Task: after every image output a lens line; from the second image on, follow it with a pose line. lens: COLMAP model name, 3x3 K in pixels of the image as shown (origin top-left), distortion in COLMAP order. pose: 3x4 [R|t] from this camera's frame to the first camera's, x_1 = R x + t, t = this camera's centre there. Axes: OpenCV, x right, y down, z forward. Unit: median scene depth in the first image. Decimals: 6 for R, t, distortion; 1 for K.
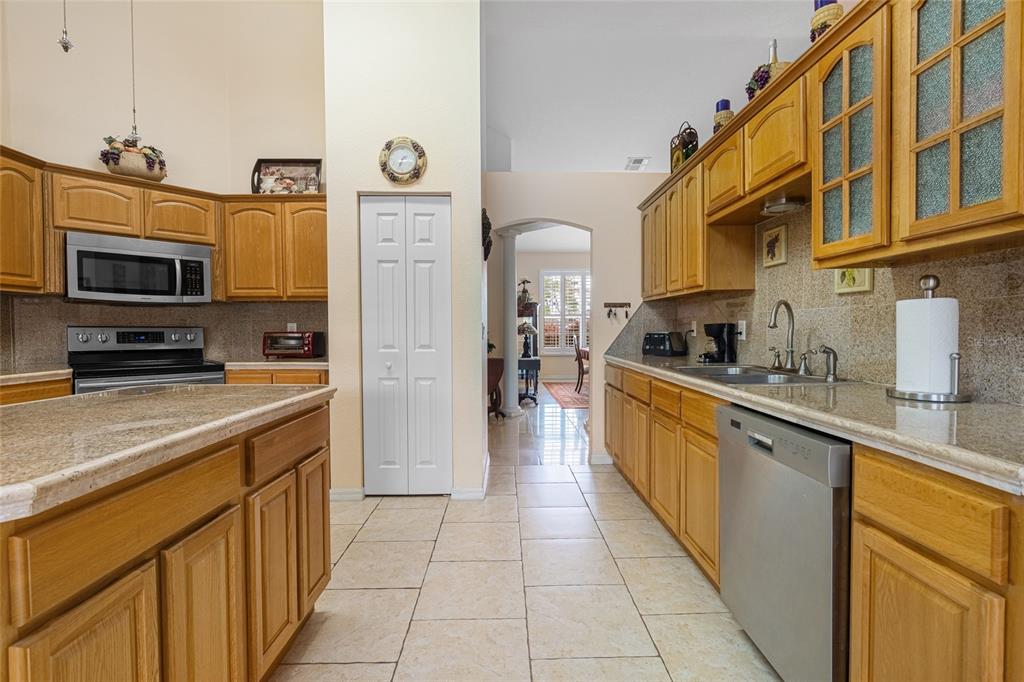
lens RADIAL K [[465.7, 0, 518.3], [0, 465.7, 343.5], [0, 0, 1]] dist [-0.013732, 0.004707]
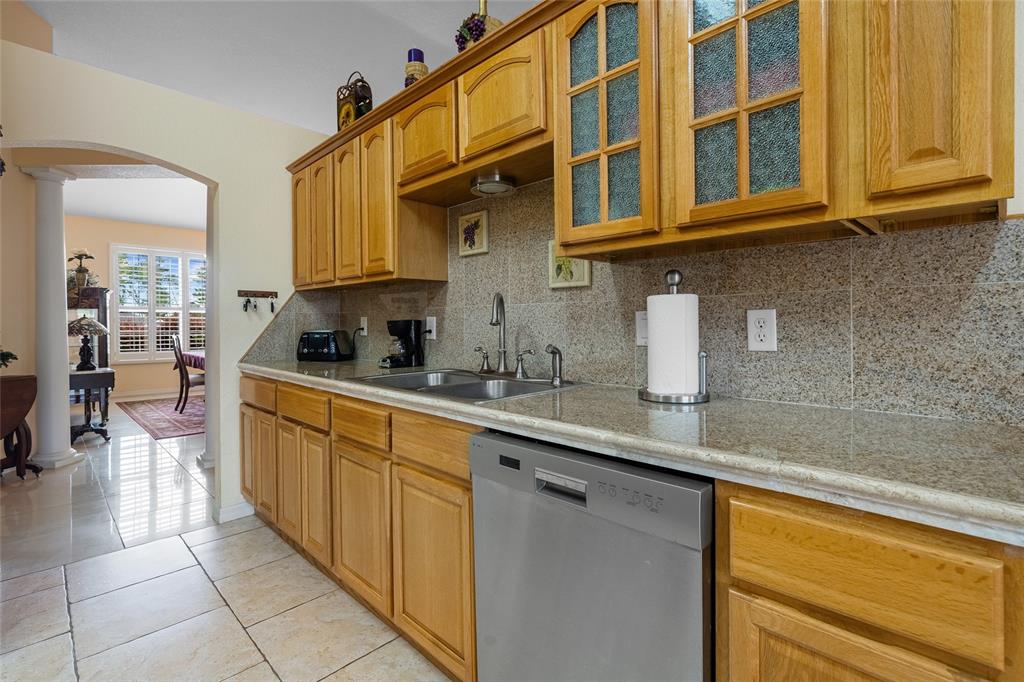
lens RADIAL K [[465.7, 0, 516.5], [0, 465.7, 329.2], [0, 0, 1]] dist [-0.013732, 0.004707]
pose [[0.715769, -0.003259, 0.698330, -0.008943], [0.021717, 0.999609, -0.017594, -0.009217], [-0.698000, 0.027759, 0.715560, 0.310316]]
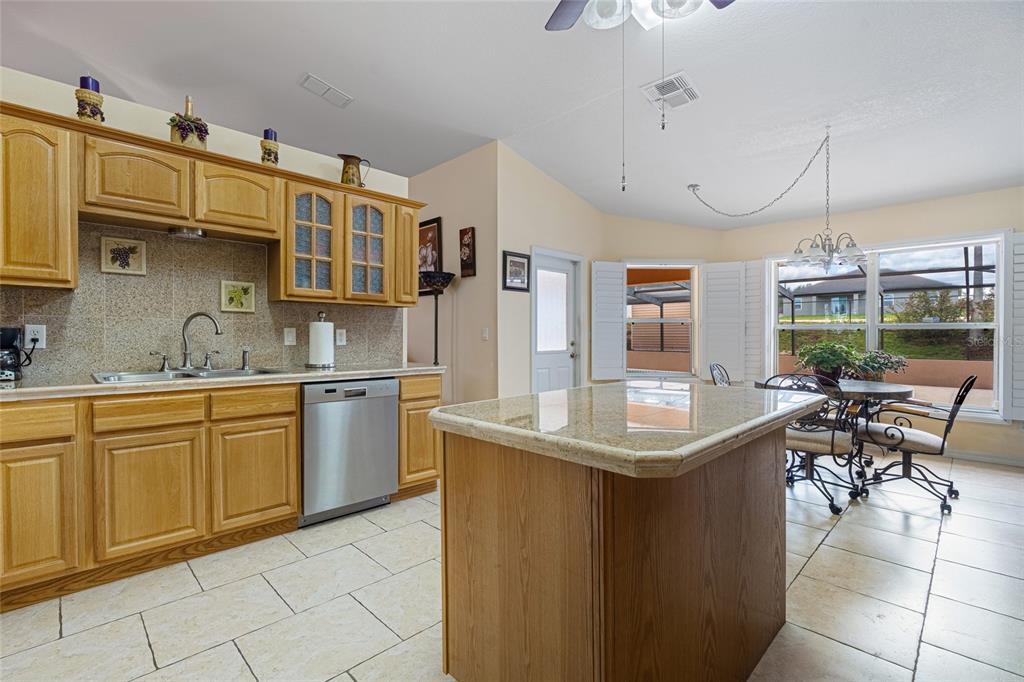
lens RADIAL K [[465.7, 0, 506.1], [0, 465.7, 338.7], [0, 0, 1]] dist [-0.013732, 0.004707]
pose [[-0.682708, 0.000066, 0.730691, -0.782007], [0.024848, 0.999424, 0.023126, -0.026587], [-0.730269, 0.033945, -0.682316, 1.082320]]
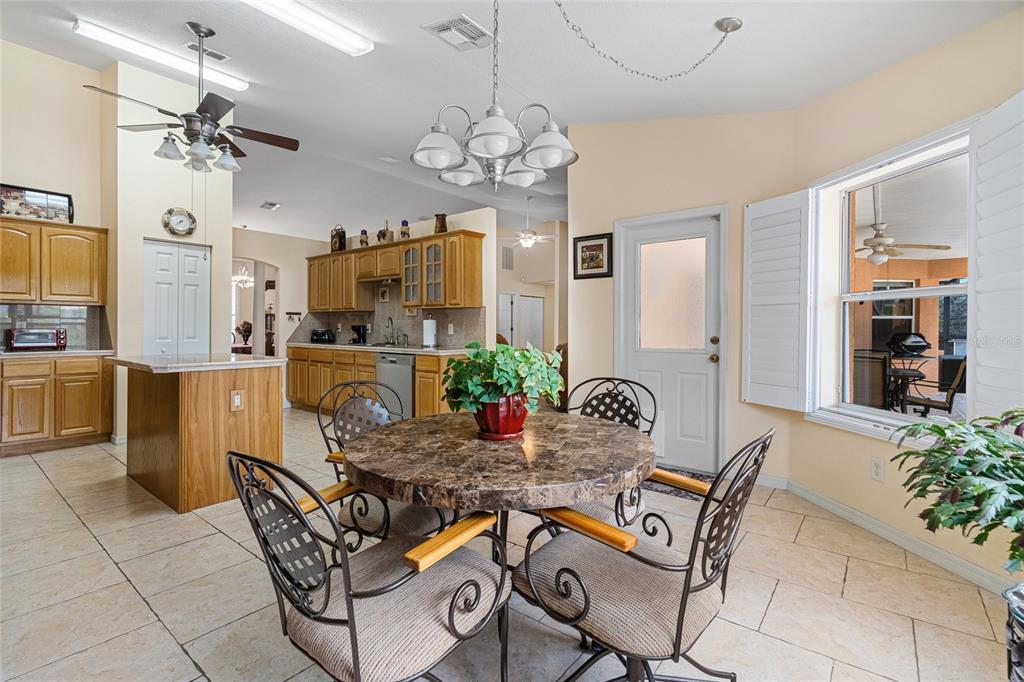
lens RADIAL K [[465.7, 0, 519.5], [0, 465.7, 318.8], [0, 0, 1]] dist [-0.013732, 0.004707]
pose [[0.634418, 0.019875, 0.772735, -0.901924], [0.019864, 0.998920, -0.042001, 0.038328], [-0.772735, 0.041996, 0.633338, -1.121523]]
